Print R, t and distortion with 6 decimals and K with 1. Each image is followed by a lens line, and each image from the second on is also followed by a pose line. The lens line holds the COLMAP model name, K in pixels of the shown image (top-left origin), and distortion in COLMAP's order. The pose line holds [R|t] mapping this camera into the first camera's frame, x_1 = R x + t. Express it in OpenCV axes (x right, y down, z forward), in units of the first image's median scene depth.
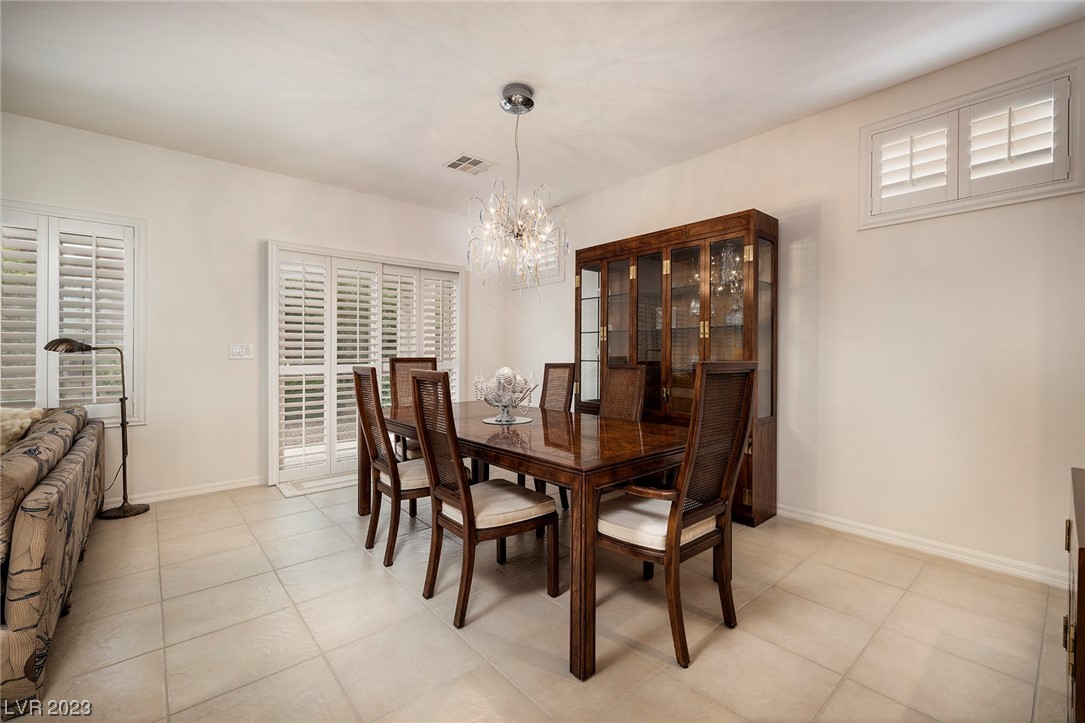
lens RADIAL K [[462.1, 0, 551.1], [0, 462.1, 354.4], [0, 0, 1]] dist [-0.000753, -0.000080]
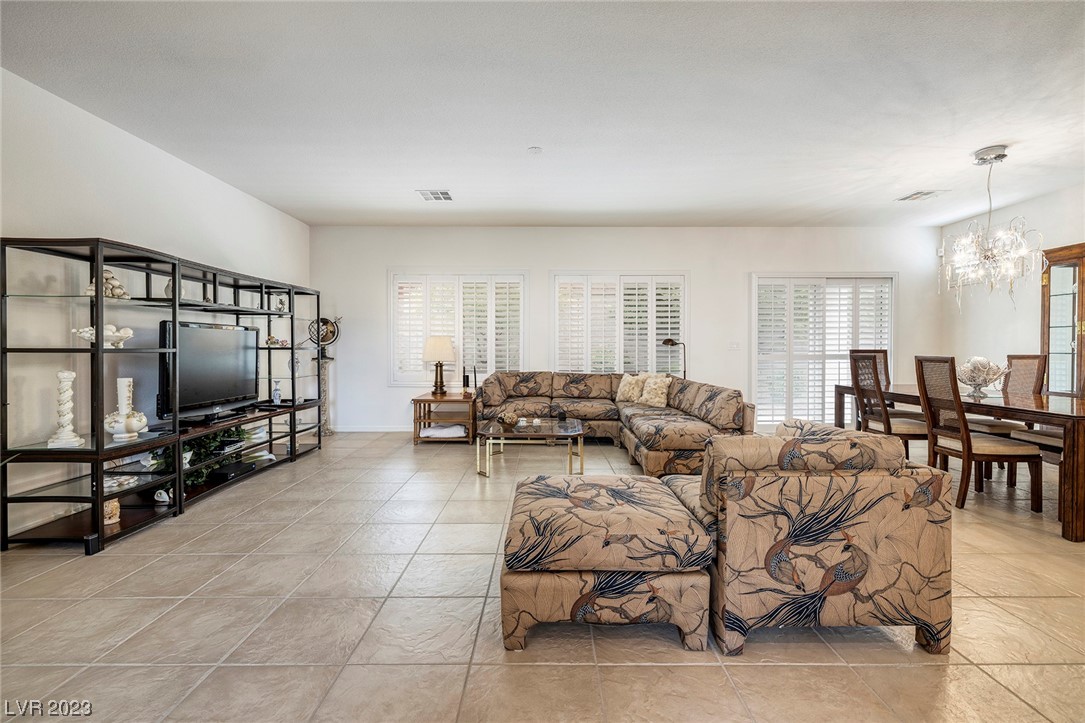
lens RADIAL K [[468.4, 0, 542.1], [0, 468.4, 349.8], [0, 0, 1]] dist [0.001134, 0.000110]
pose [[0.748867, 0.002899, -0.662714, -0.120132], [-0.000905, 0.999994, 0.003352, 0.004450], [0.662720, -0.001910, 0.748865, -0.743425]]
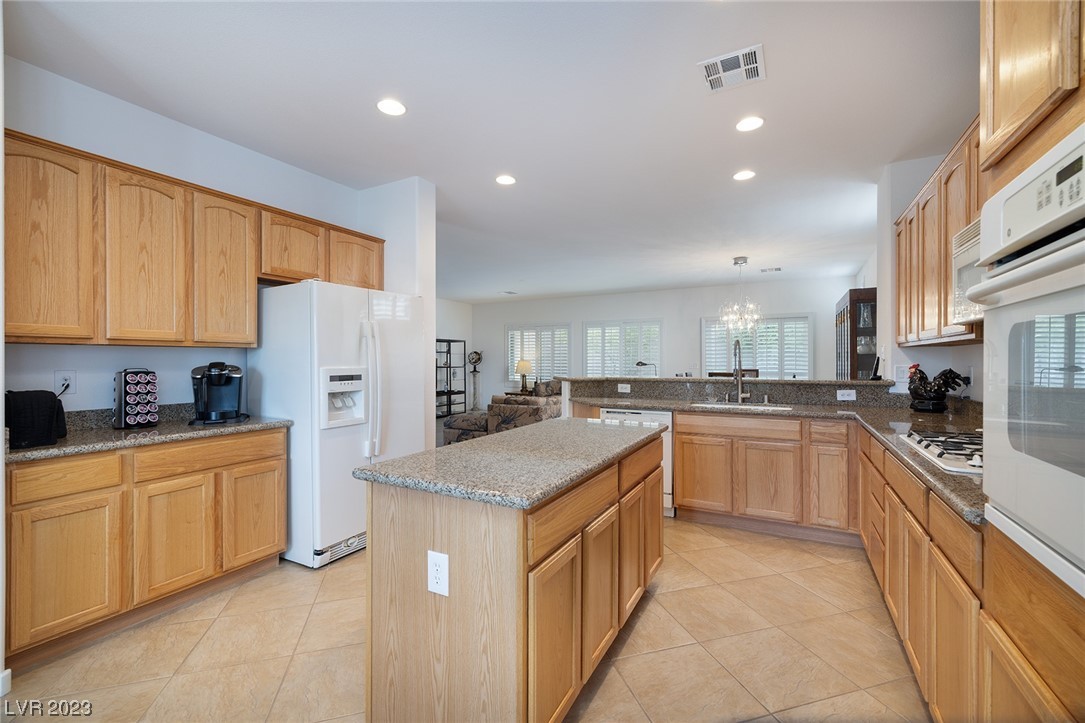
lens RADIAL K [[456.1, 0, 542.5], [0, 456.1, 361.5], [0, 0, 1]] dist [0.001236, 0.000030]
pose [[0.340247, -0.001566, -0.940335, 1.512516], [0.001578, 0.999998, -0.001094, -0.030262], [0.940335, -0.001112, 0.340249, -0.649743]]
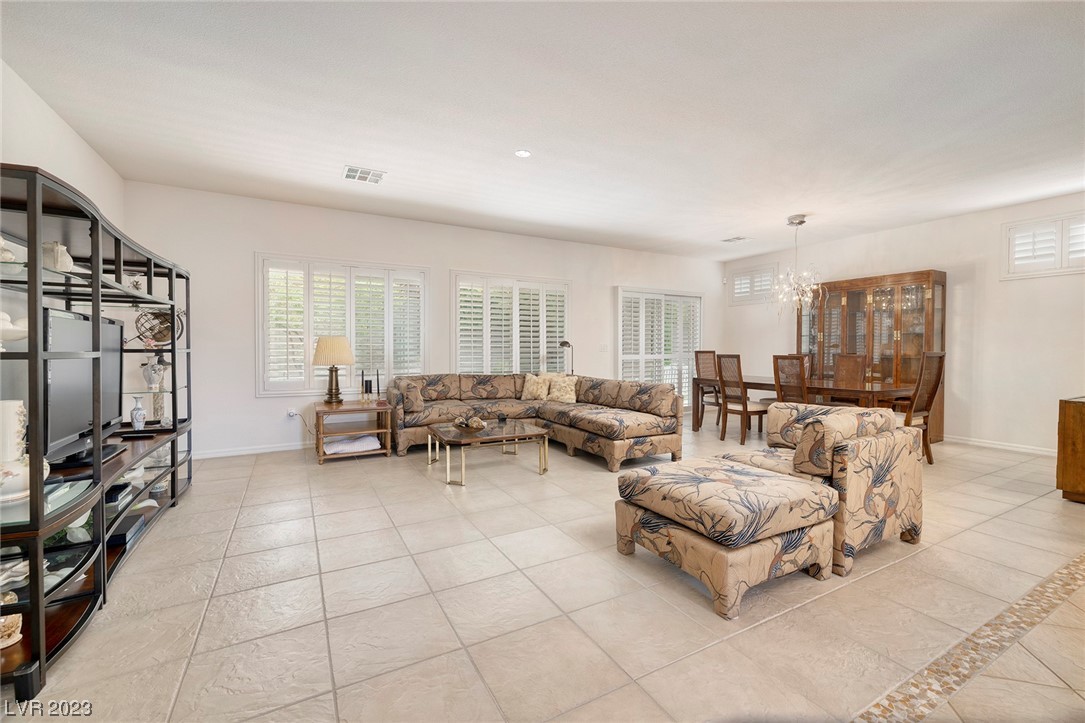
lens RADIAL K [[457.0, 0, 545.9], [0, 457.0, 353.3], [0, 0, 1]] dist [0.003393, 0.000741]
pose [[0.977401, 0.002632, -0.211375, -0.601276], [-0.000820, 0.999962, 0.008659, 0.002451], [0.211390, -0.008290, 0.977367, -0.985531]]
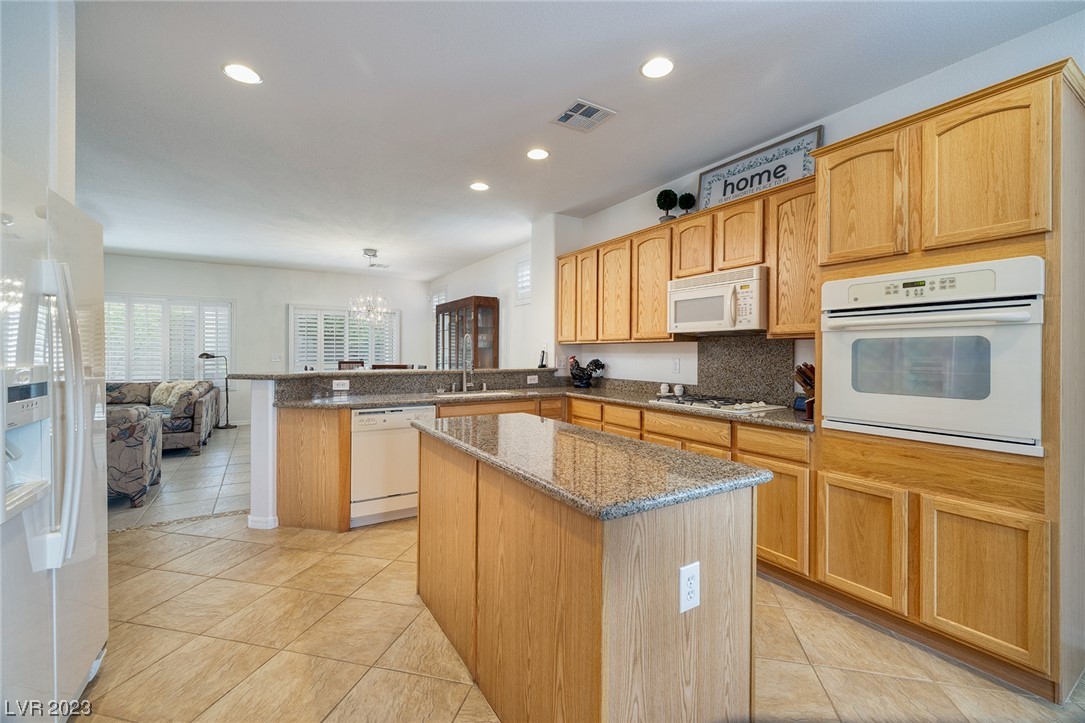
lens RADIAL K [[457.0, 0, 545.9], [0, 457.0, 353.3], [0, 0, 1]] dist [0.003393, 0.000741]
pose [[0.986167, 0.002035, -0.165740, 1.027663], [-0.002388, 0.999995, -0.001929, -0.030305], [0.165735, 0.002298, 0.986168, -0.996081]]
